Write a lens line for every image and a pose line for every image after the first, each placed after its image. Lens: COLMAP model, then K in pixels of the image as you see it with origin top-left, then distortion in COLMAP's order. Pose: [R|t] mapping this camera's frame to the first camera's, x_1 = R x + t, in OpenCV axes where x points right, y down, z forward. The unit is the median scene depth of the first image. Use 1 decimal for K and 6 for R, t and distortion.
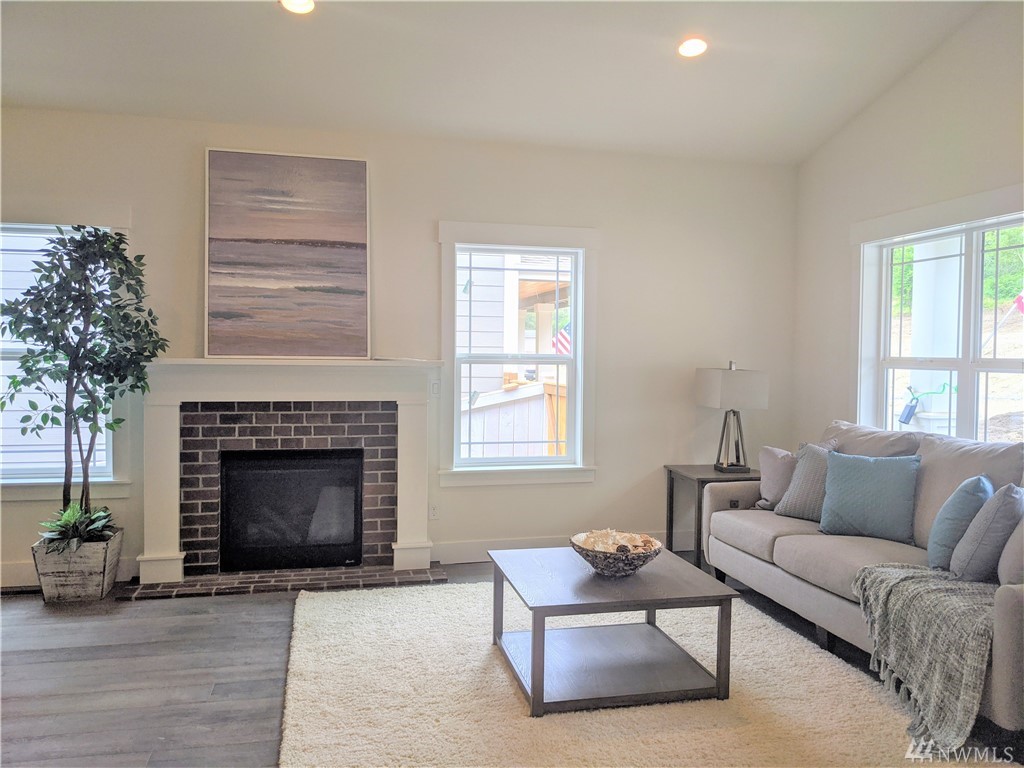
lens RADIAL K [[831.6, 0, 523.5], [0, 831.6, 384.8], [0, 0, 1]] dist [0.053066, -0.111843]
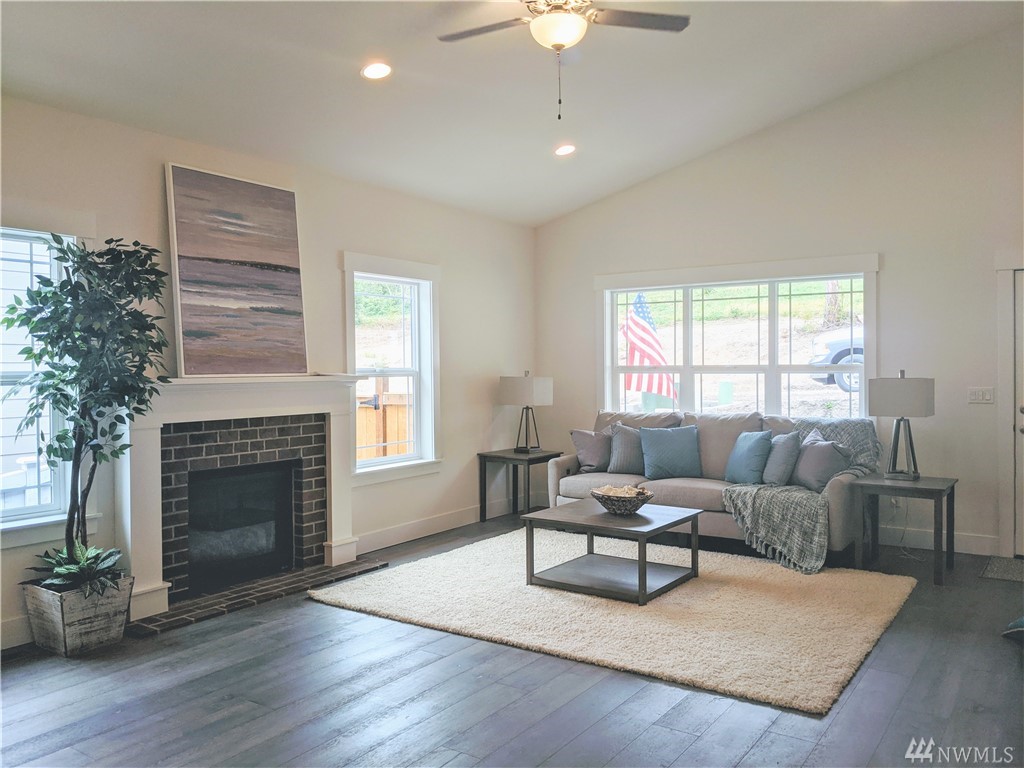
lens RADIAL K [[831.6, 0, 523.5], [0, 831.6, 384.8], [0, 0, 1]] dist [0.053066, -0.111843]
pose [[0.741855, -0.031159, 0.669836, -0.720698], [0.041012, 0.999158, 0.001056, -0.008242], [-0.669305, 0.026687, 0.742508, 0.006982]]
